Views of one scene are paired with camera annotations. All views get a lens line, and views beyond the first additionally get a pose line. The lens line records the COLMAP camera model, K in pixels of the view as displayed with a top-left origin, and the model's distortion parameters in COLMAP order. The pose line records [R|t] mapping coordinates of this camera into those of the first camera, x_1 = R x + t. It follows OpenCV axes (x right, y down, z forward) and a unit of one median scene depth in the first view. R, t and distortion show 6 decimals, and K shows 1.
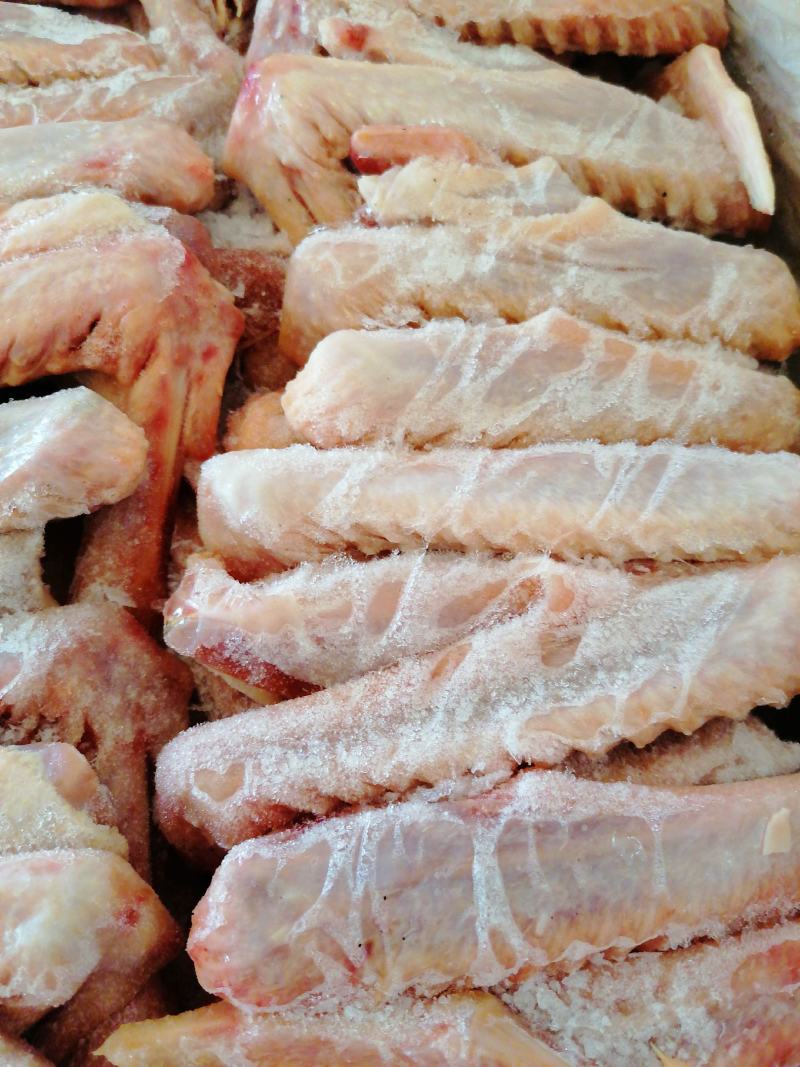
lens RADIAL K [[876.8, 0, 400.0], [0, 876.8, 533.5], [0, 0, 1]] dist [0.076116, -0.159723]
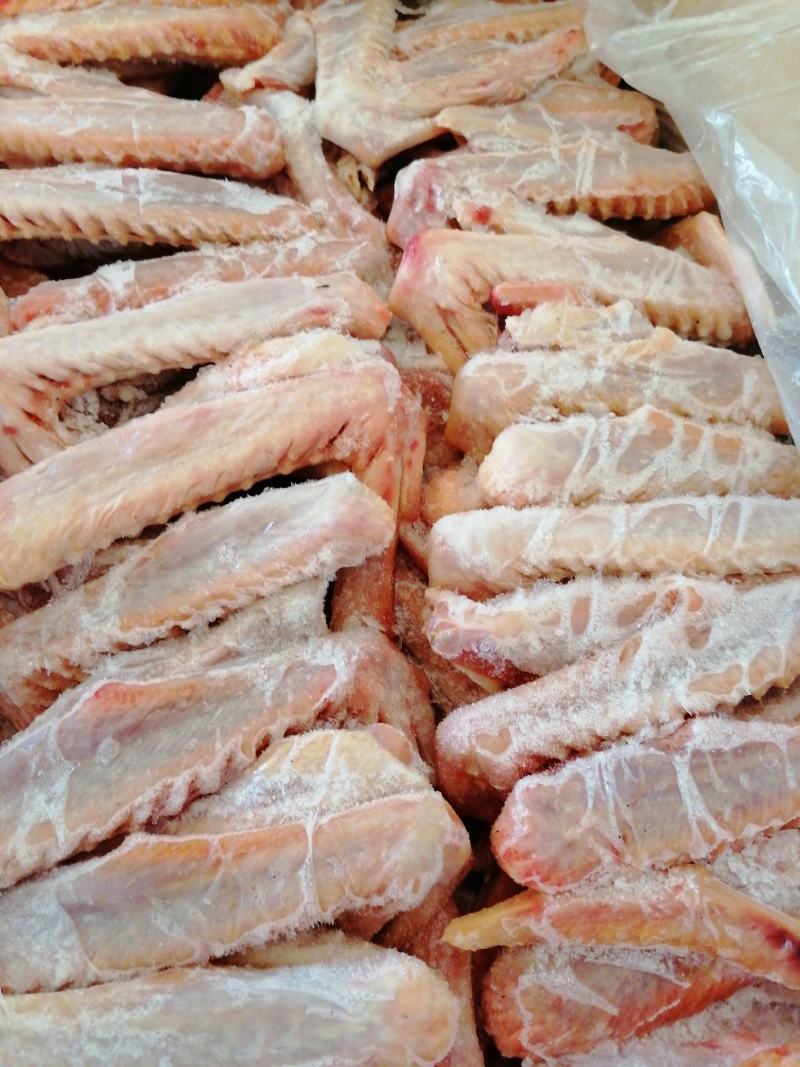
lens RADIAL K [[866.1, 0, 397.7], [0, 866.1, 527.7], [0, 0, 1]] dist [0.089566, -0.154117]
pose [[0.988090, -0.049282, 0.145773, -0.471337], [0.060132, 0.995663, -0.070989, 0.021198], [-0.141643, 0.078909, 0.986768, -0.349272]]
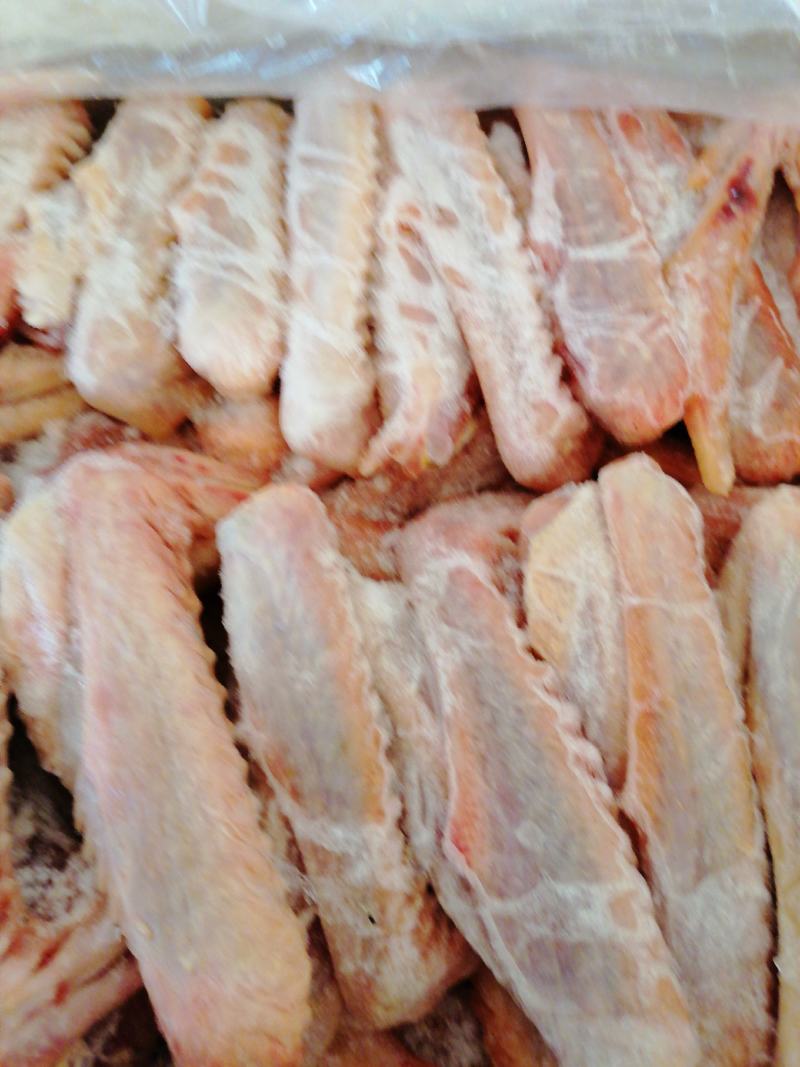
lens RADIAL K [[846.7, 0, 414.0], [0, 846.7, 514.8], [0, 0, 1]] dist [0.075362, -0.117845]
pose [[0.008345, -0.926699, 0.375711, -0.730003], [0.939924, 0.135502, 0.313340, -0.267675], [-0.341282, 0.350525, 0.872158, -0.037286]]
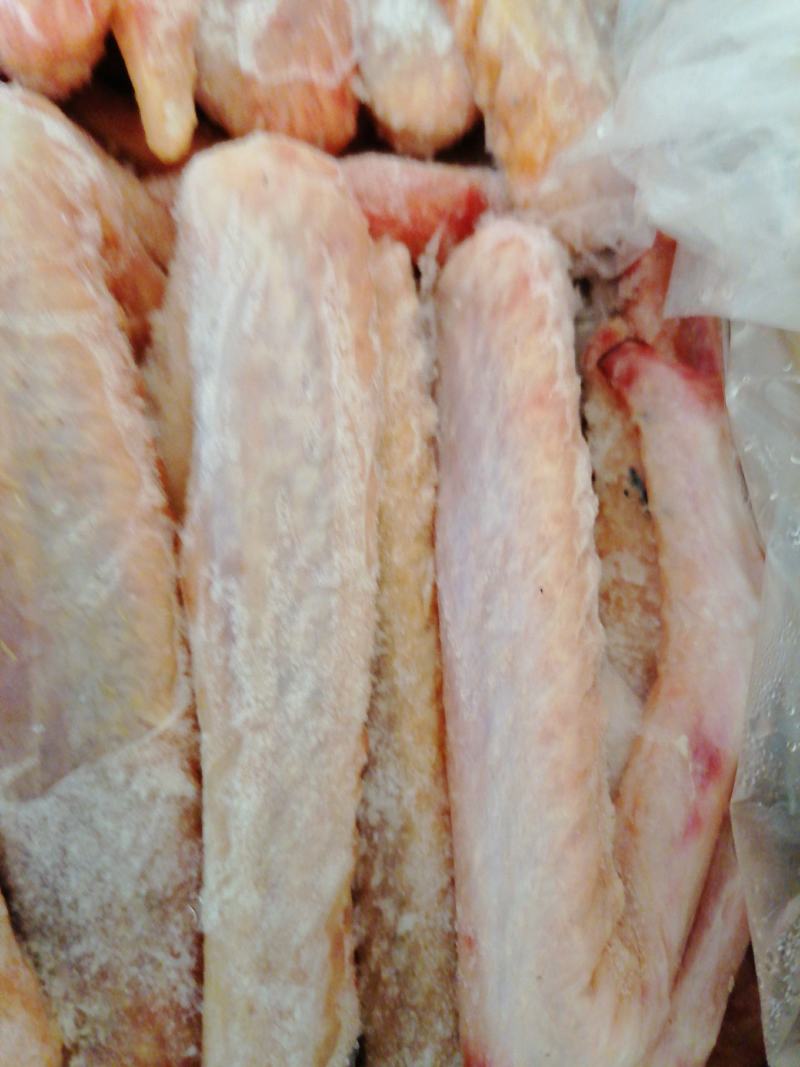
lens RADIAL K [[876.8, 0, 400.0], [0, 876.8, 533.5], [0, 0, 1]] dist [0.076116, -0.159723]
pose [[-0.082332, -0.954601, 0.286283, -0.779621], [0.921006, 0.036866, 0.387800, 0.377988], [-0.380748, 0.295596, 0.876158, 0.203161]]
